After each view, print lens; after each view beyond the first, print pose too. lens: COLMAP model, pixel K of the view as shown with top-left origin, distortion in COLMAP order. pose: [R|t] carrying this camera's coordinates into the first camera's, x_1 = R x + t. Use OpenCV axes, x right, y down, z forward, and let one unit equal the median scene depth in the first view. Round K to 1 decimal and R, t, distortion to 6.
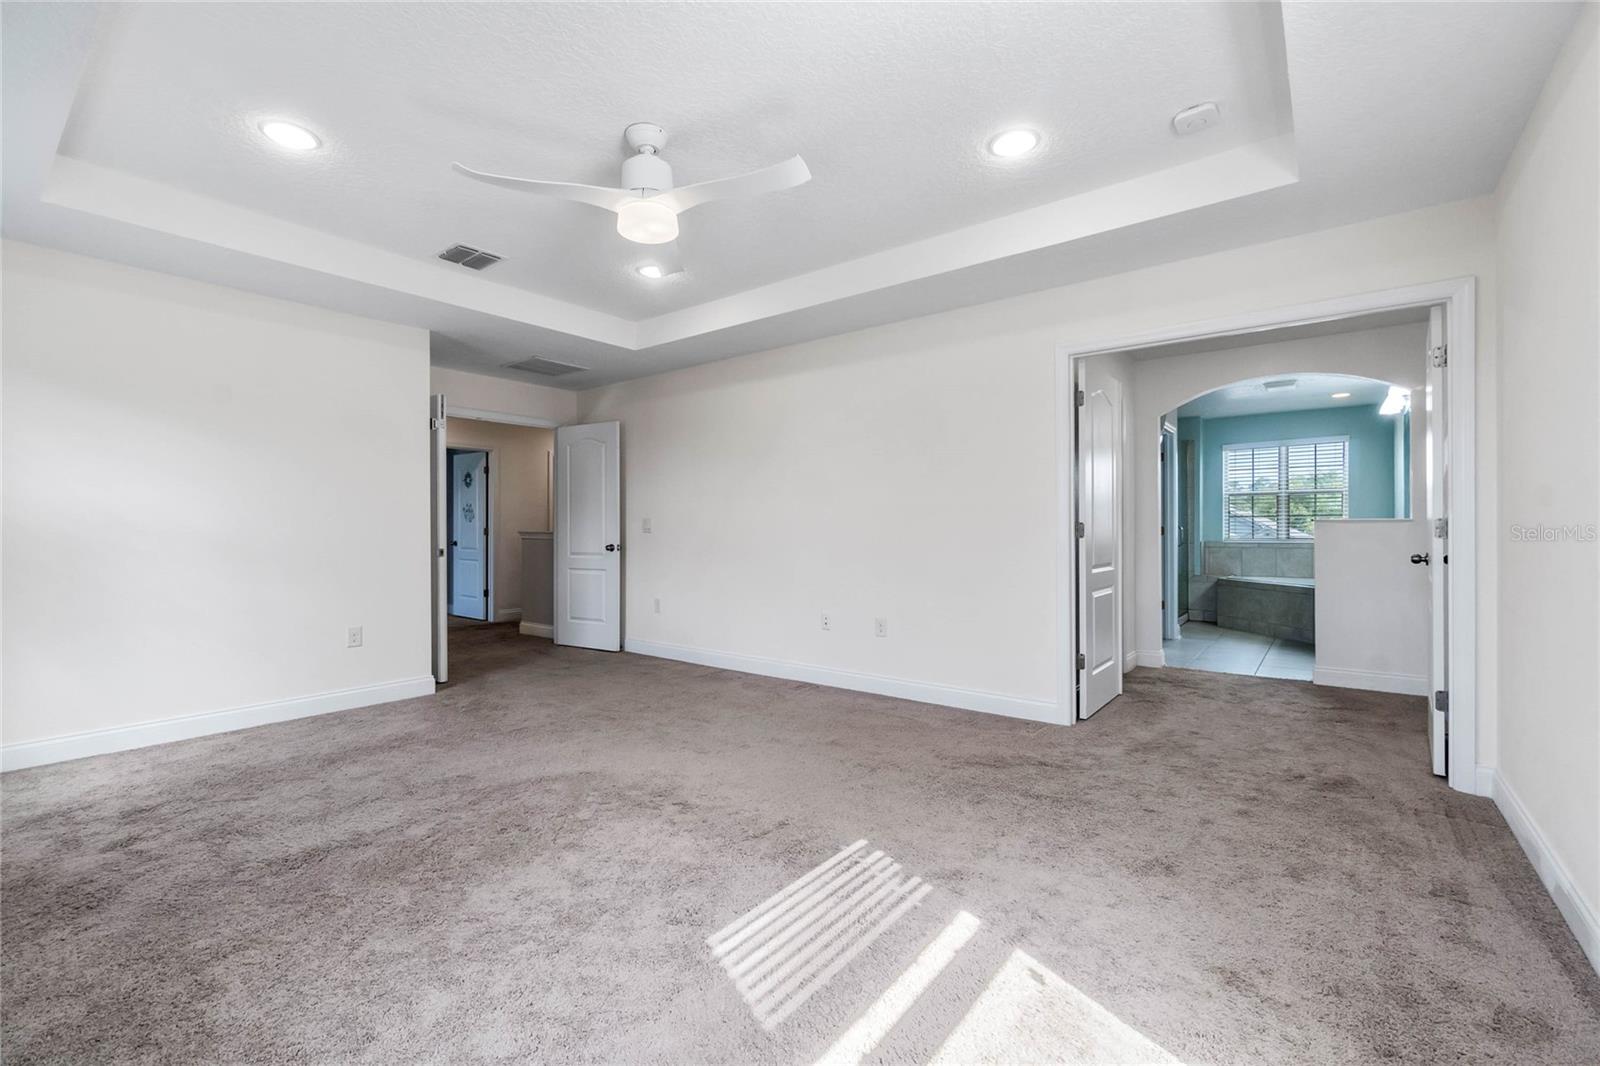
lens RADIAL K [[689.5, 0, 797.9], [0, 689.5, 524.3], [0, 0, 1]] dist [-0.006459, 0.002304]
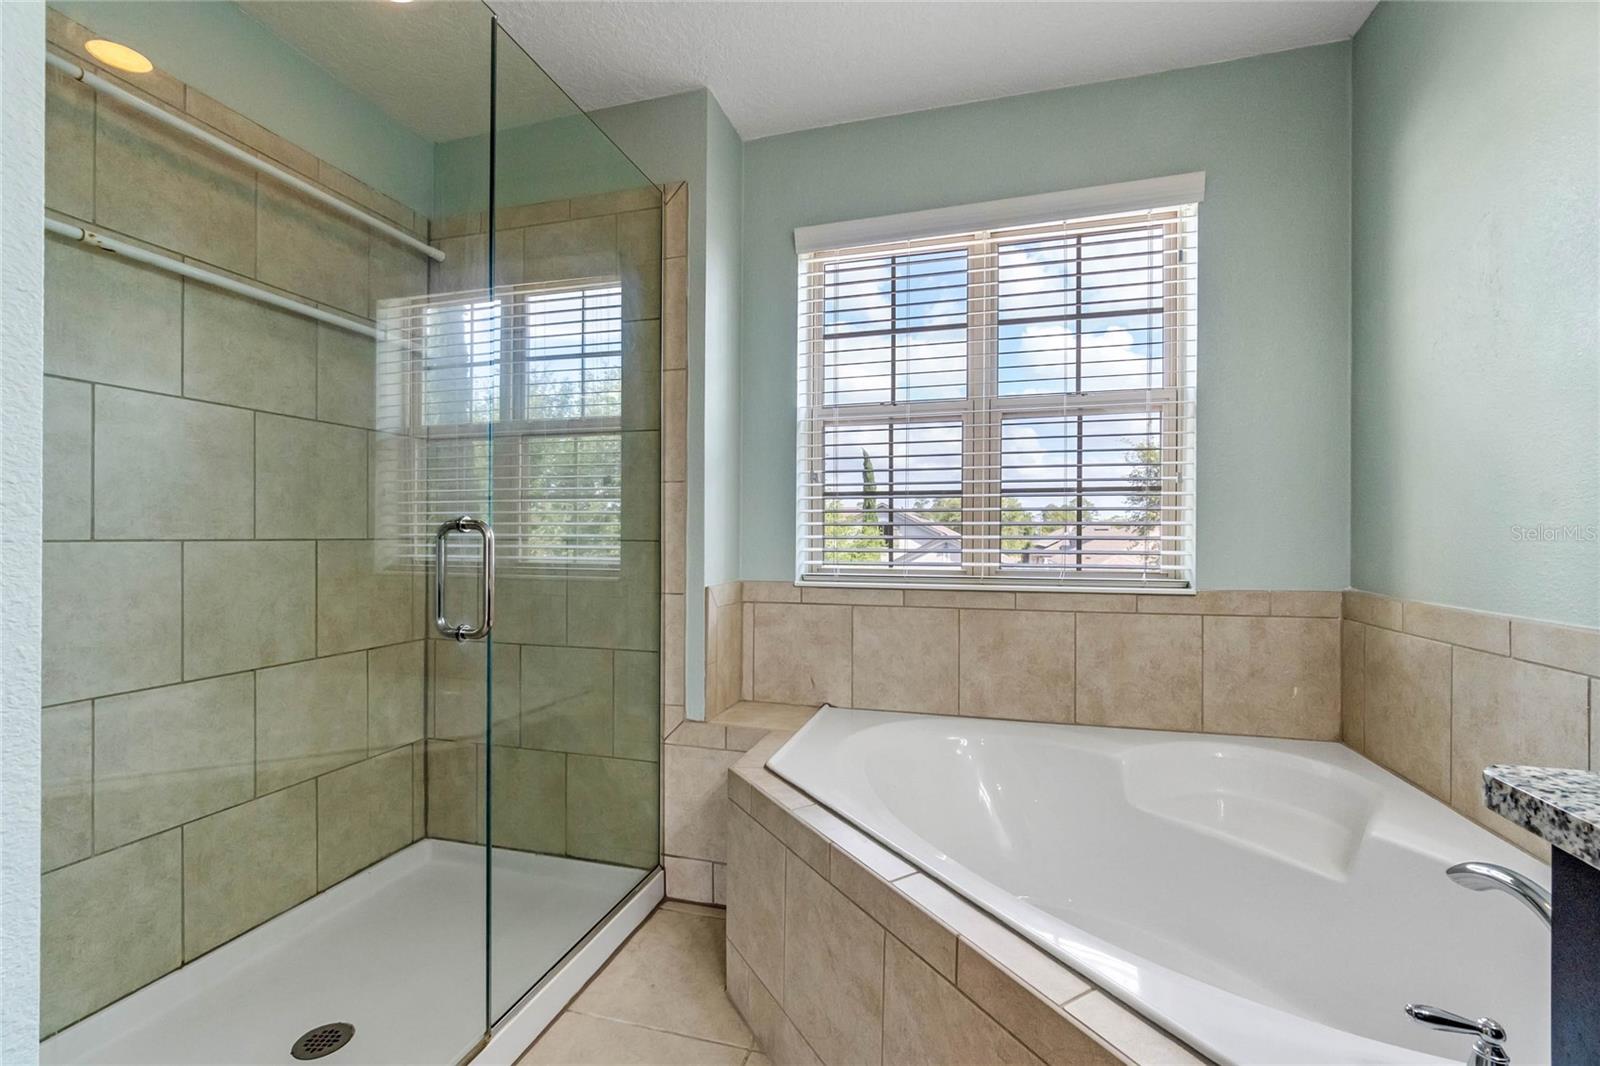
lens RADIAL K [[689.5, 0, 799.8], [0, 689.5, 542.4], [0, 0, 1]] dist [-0.006459, 0.002304]
pose [[0.923470, 0.001876, 0.383665, 0.524742], [-0.006618, 0.999917, 0.011040, 0.005714], [-0.383613, -0.012734, 0.923406, 0.761000]]
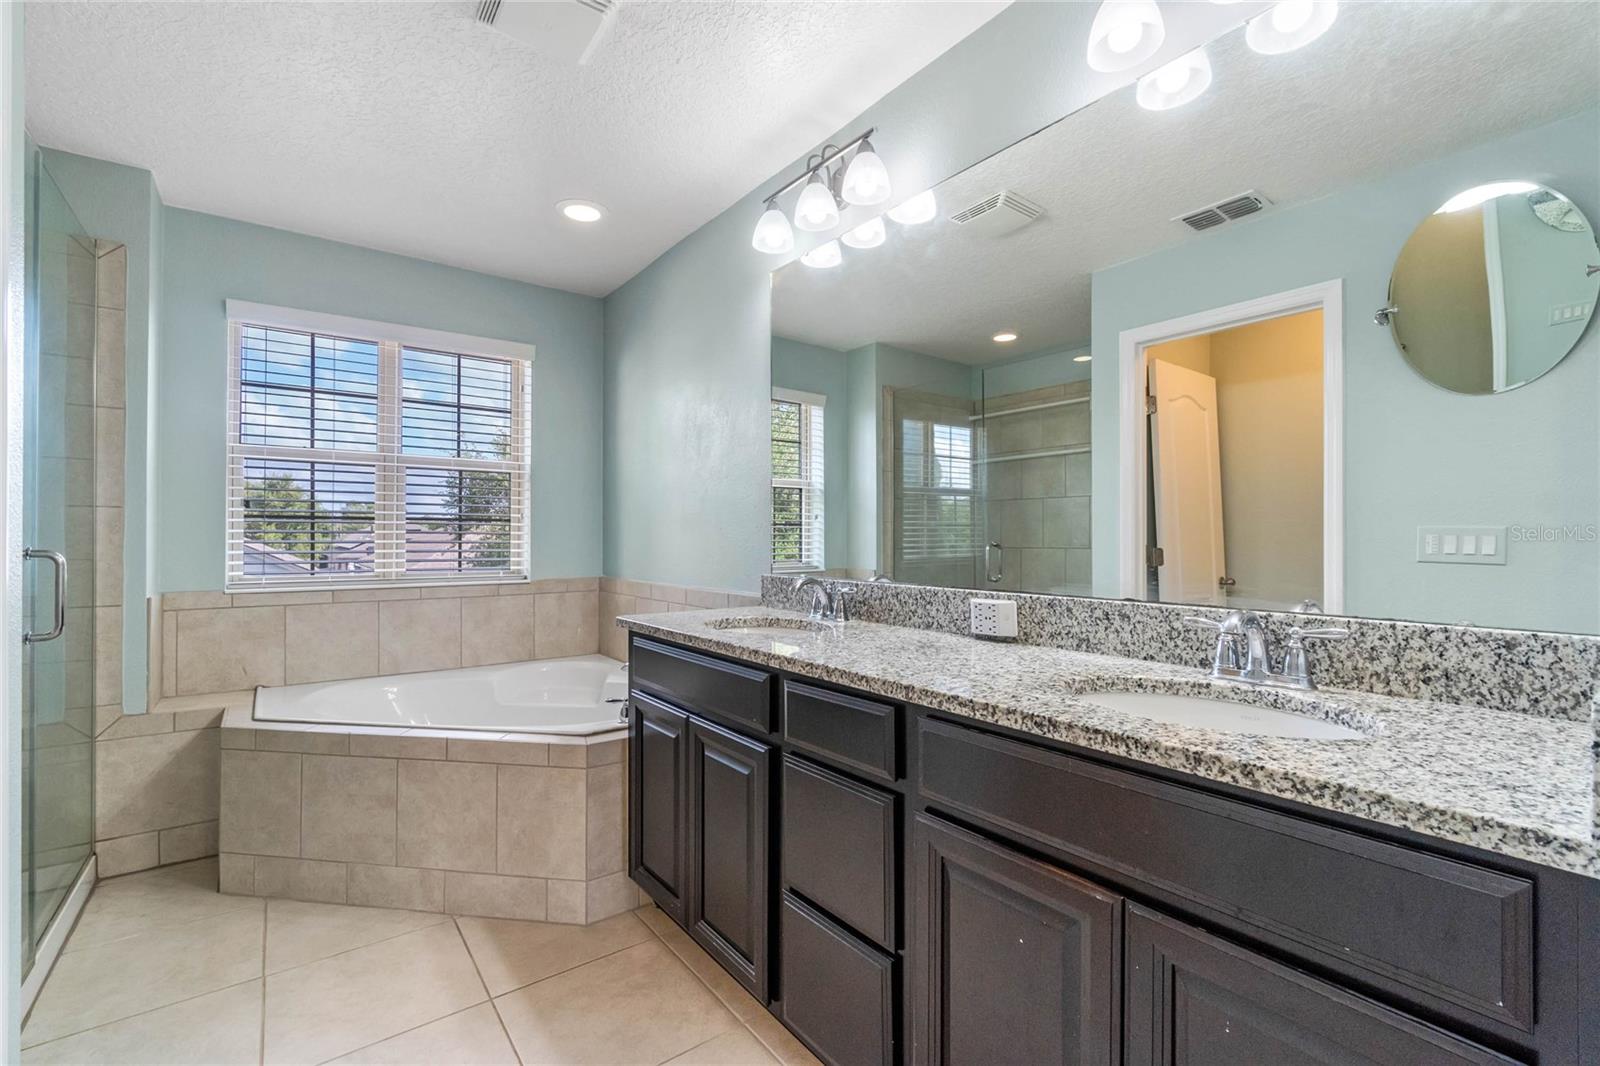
lens RADIAL K [[689.5, 0, 795.0], [0, 689.5, 538.1], [0, 0, 1]] dist [-0.006459, 0.002304]
pose [[0.252662, 0.002665, 0.967551, 0.374081], [-0.008766, 0.999961, -0.000465, -0.003044], [-0.967515, -0.008364, 0.252676, 0.664359]]
